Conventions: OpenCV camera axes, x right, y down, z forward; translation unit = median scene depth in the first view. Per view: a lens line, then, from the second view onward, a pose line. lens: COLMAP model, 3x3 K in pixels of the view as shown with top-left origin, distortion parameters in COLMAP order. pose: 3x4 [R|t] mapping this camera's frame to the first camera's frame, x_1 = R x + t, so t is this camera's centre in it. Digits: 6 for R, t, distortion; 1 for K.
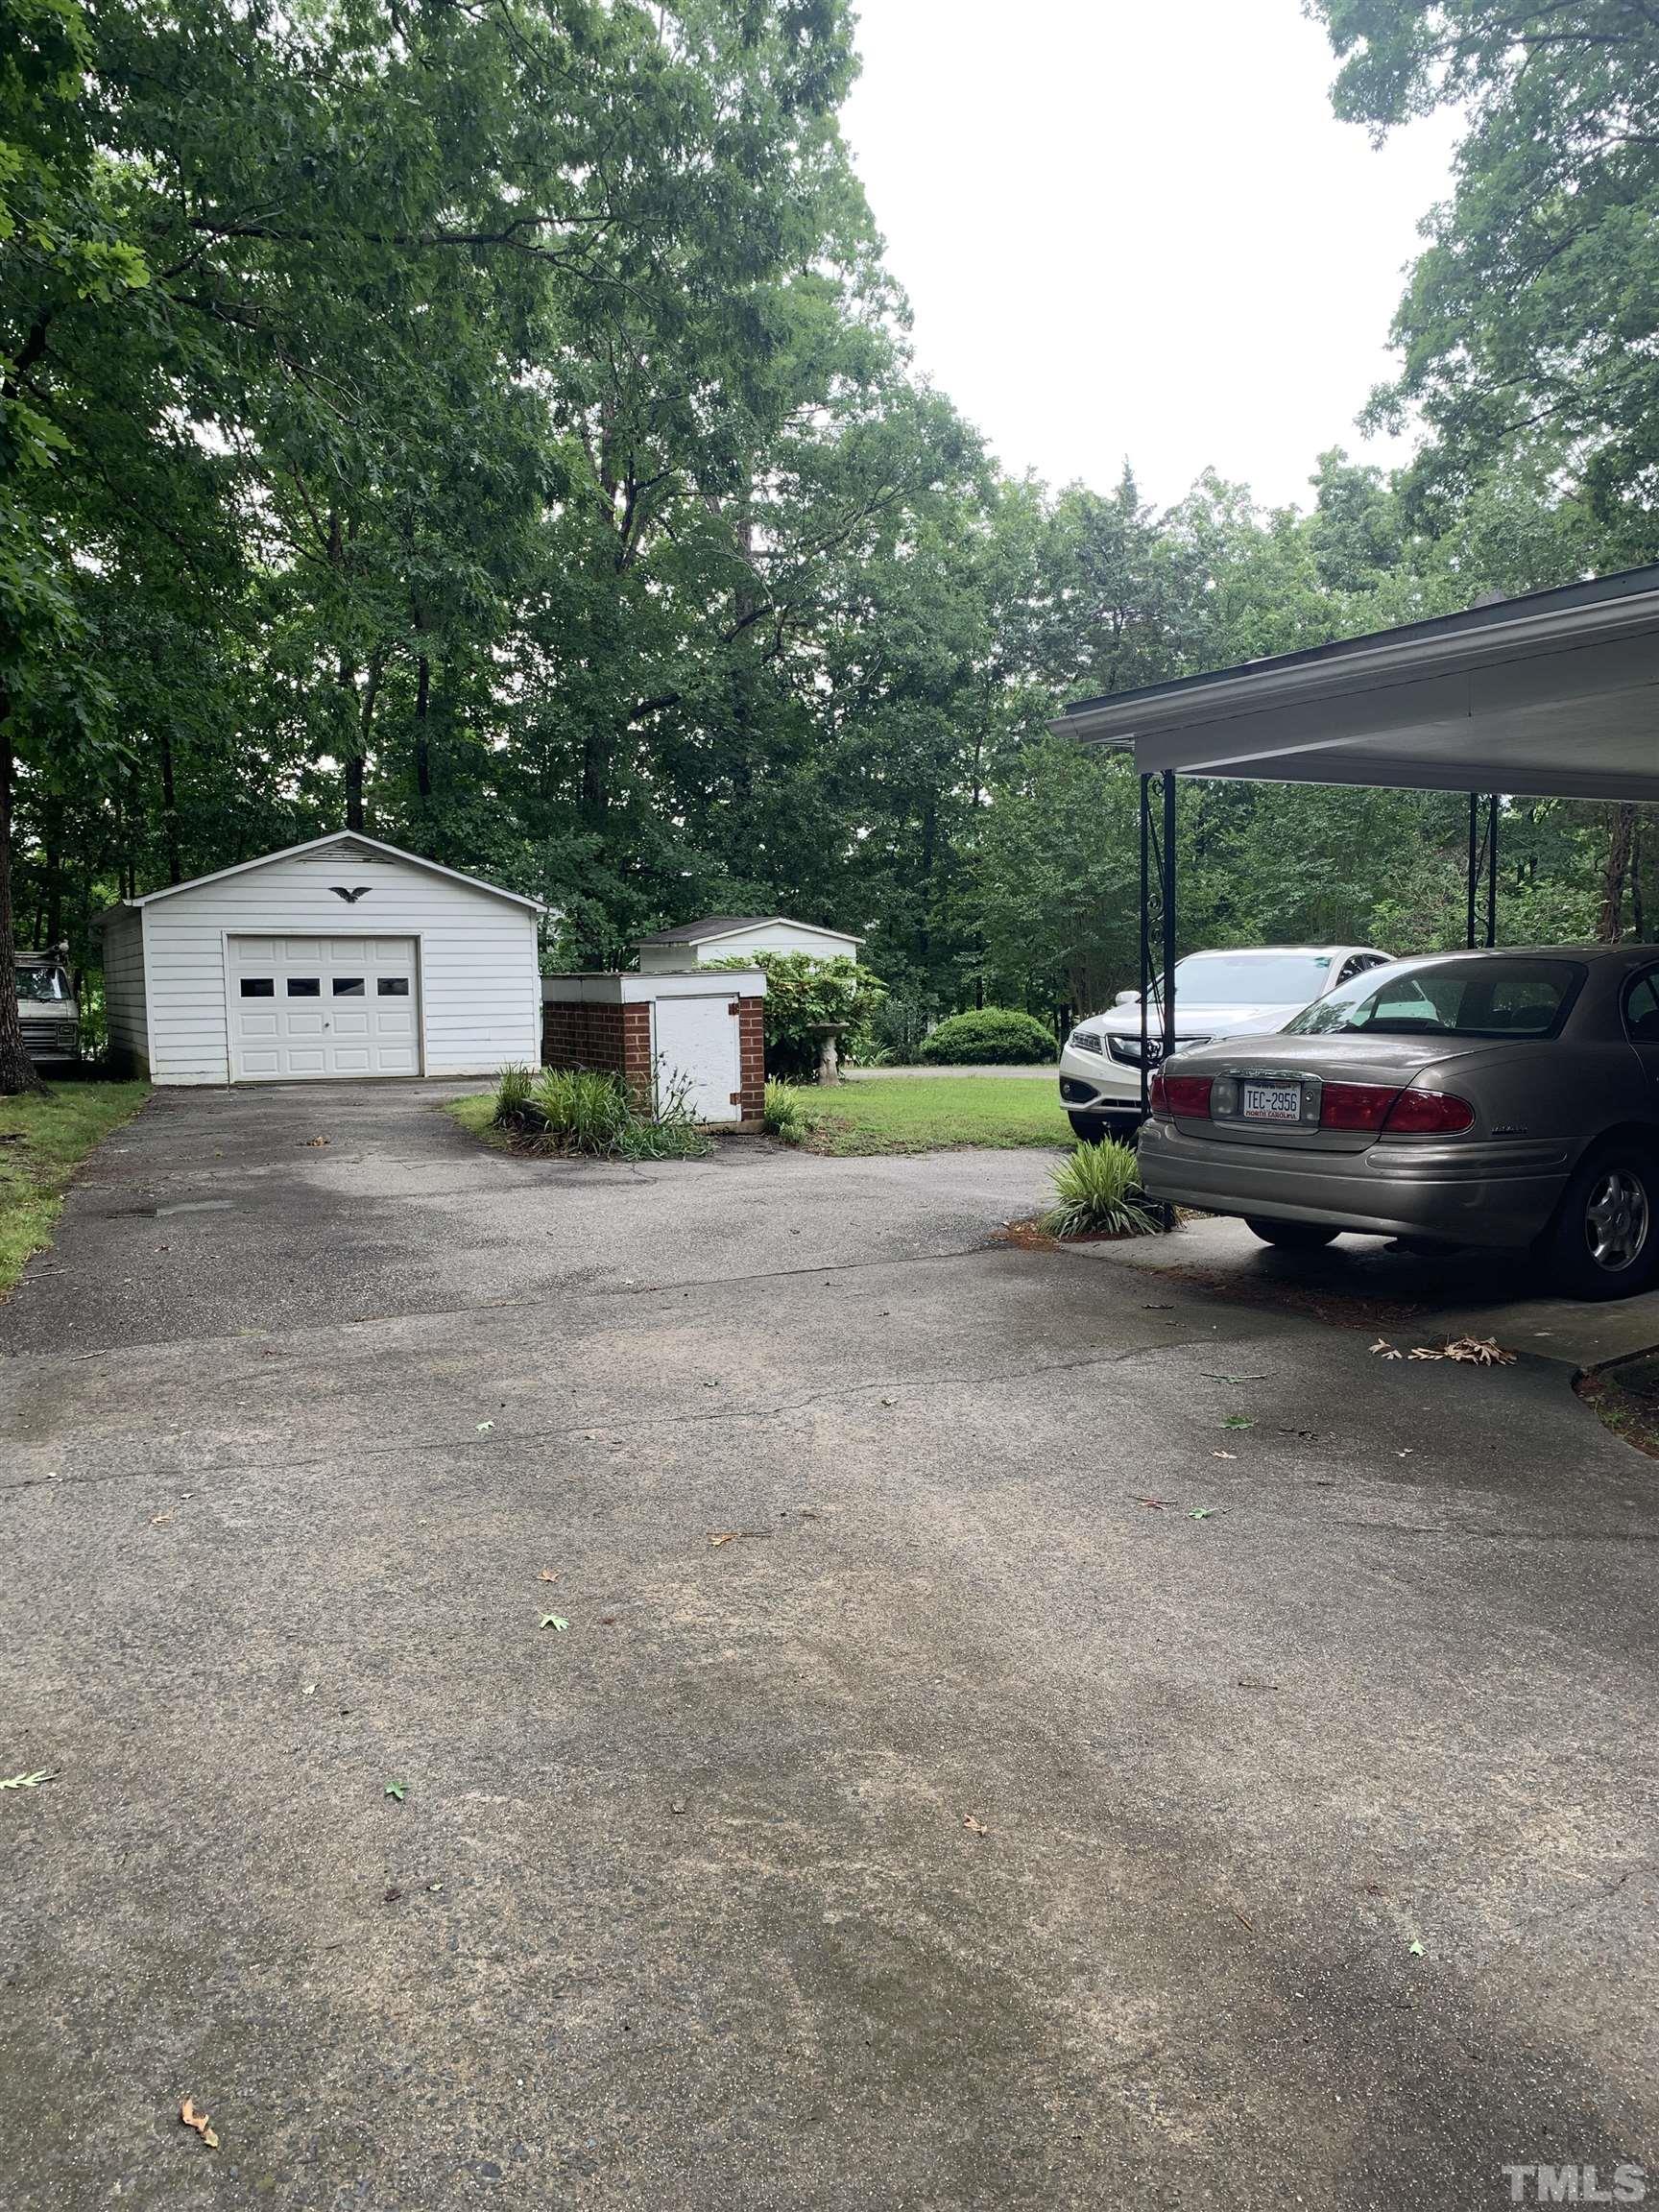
lens RADIAL K [[1732.4, 0, 822.1], [0, 1732.4, 1091.6], [0, 0, 1]] dist [0.096701, -0.198607]
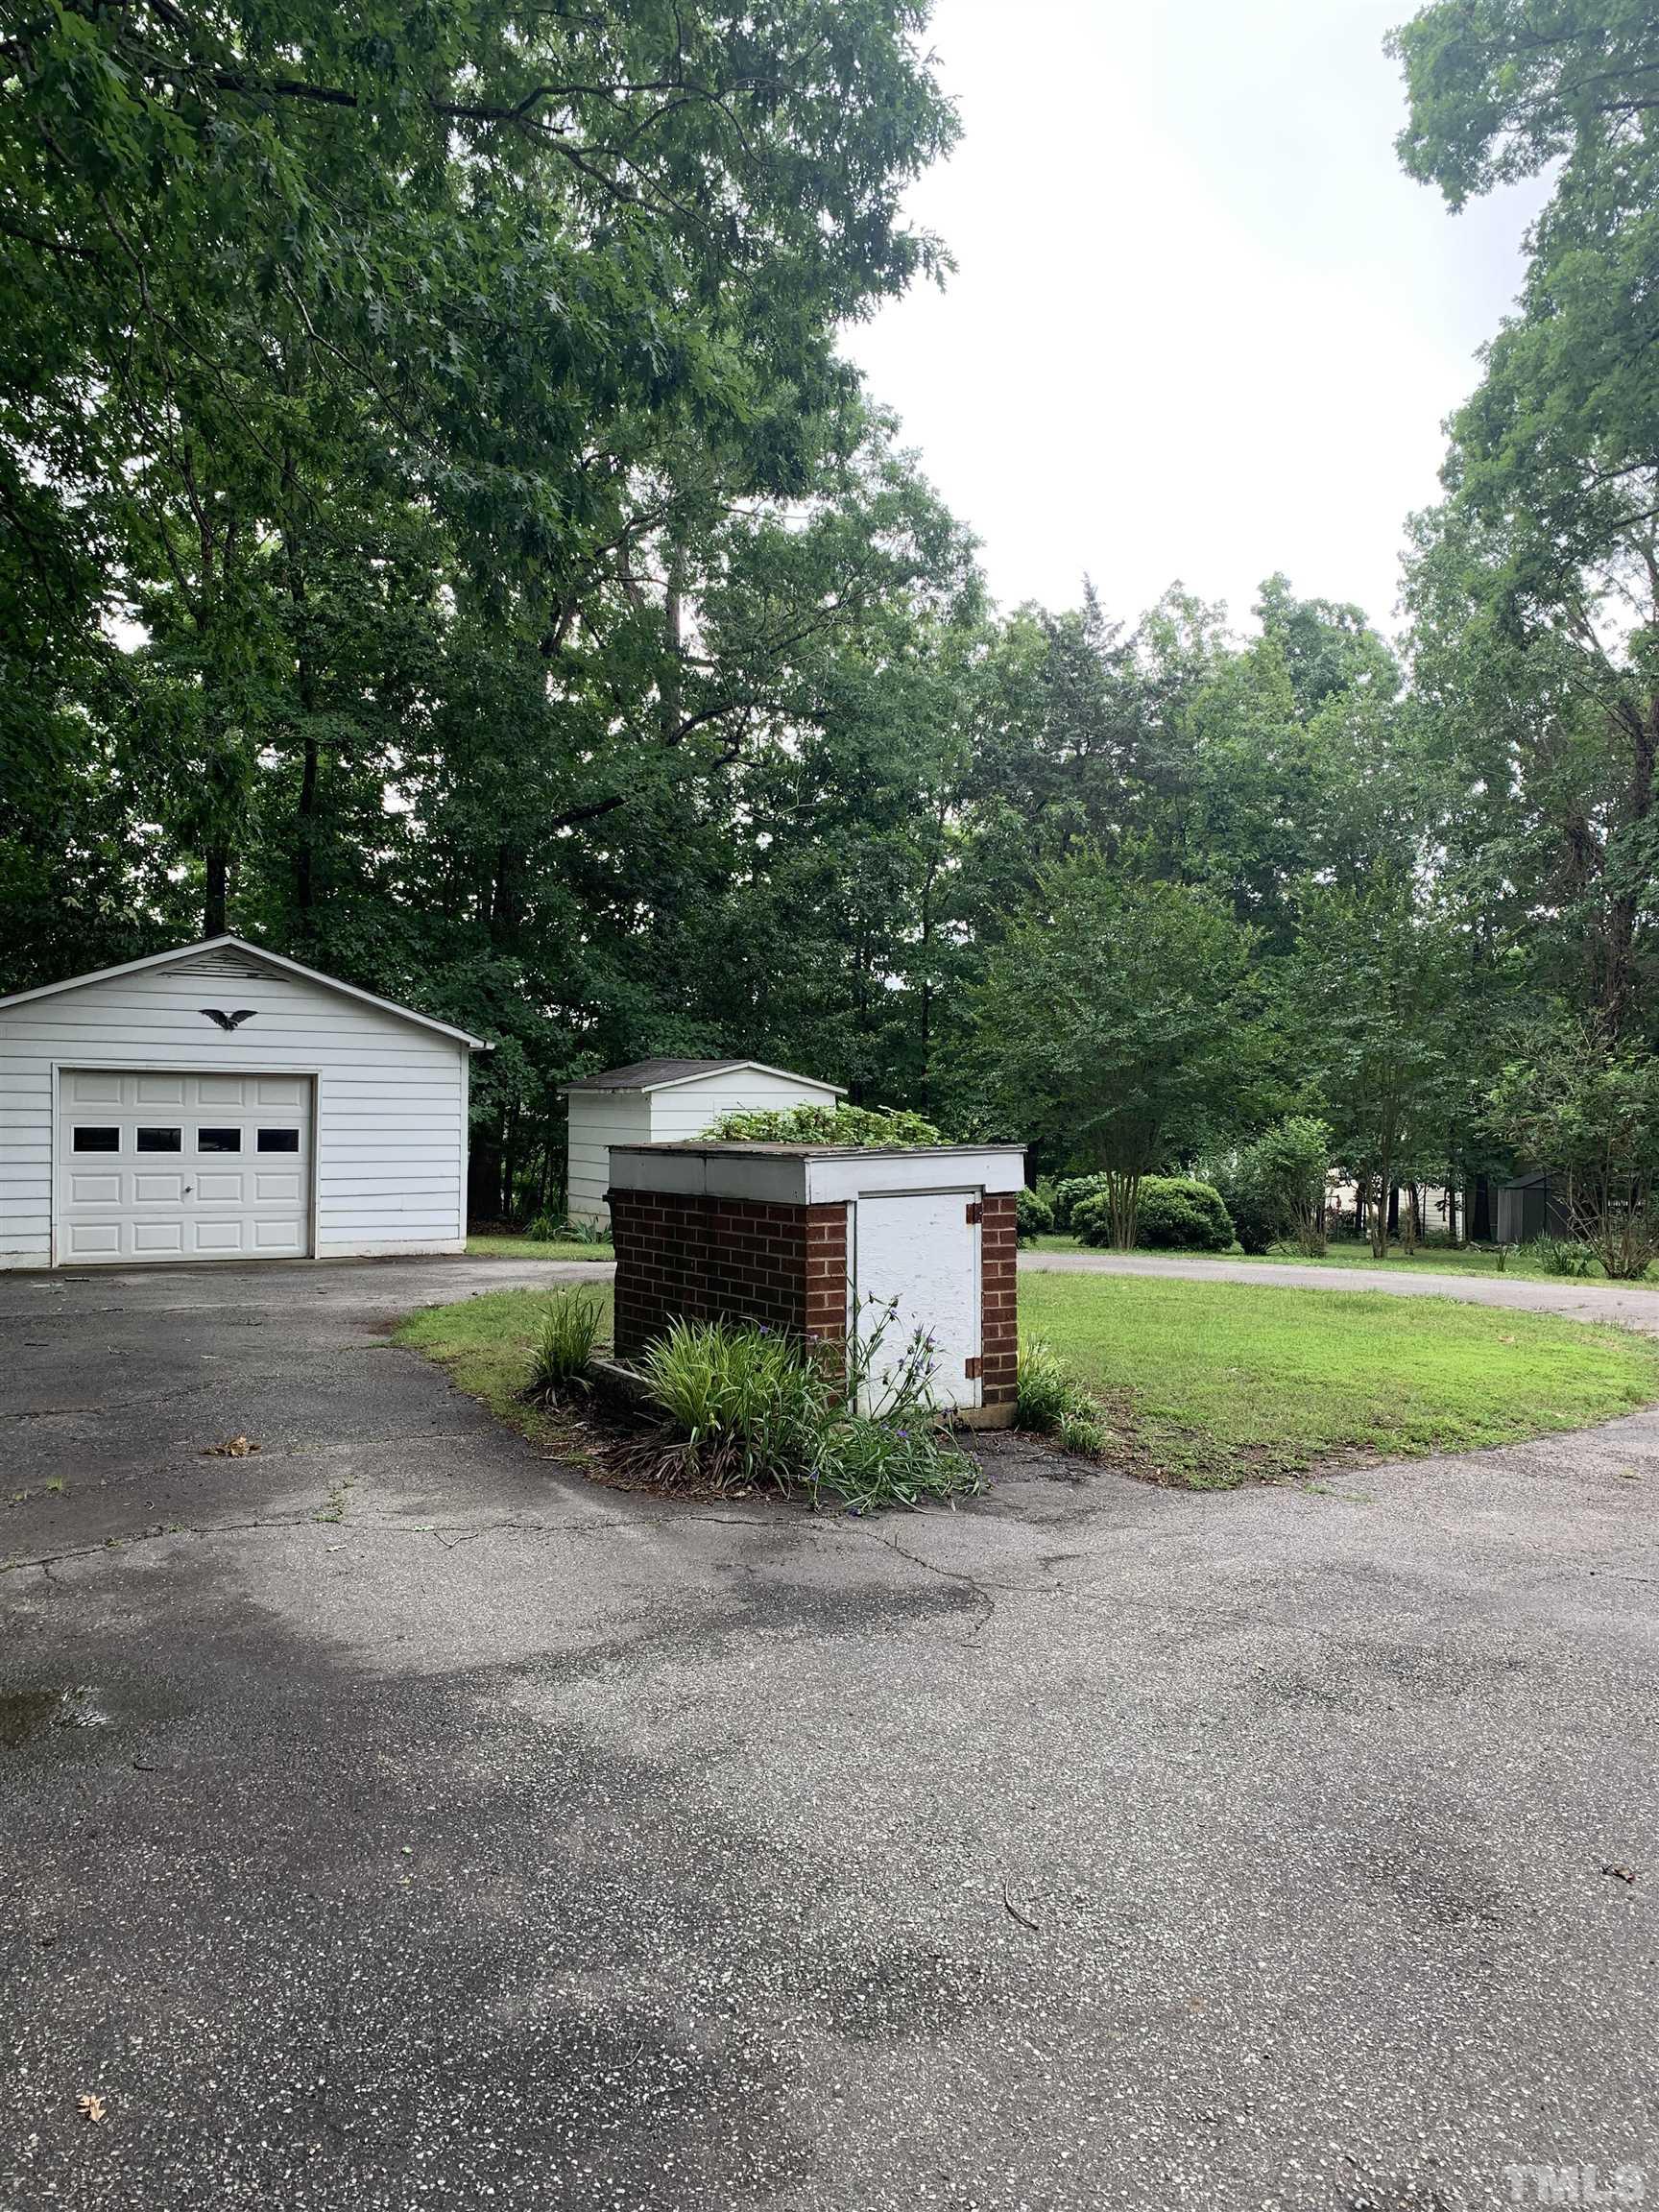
lens RADIAL K [[1732.4, 0, 822.1], [0, 1732.4, 1091.6], [0, 0, 1]] dist [0.096701, -0.198607]
pose [[0.995379, 0.022681, 0.093311, -0.080341], [-0.014659, 0.996207, -0.085774, -0.019193], [-0.094902, 0.084010, 0.991935, 0.213976]]
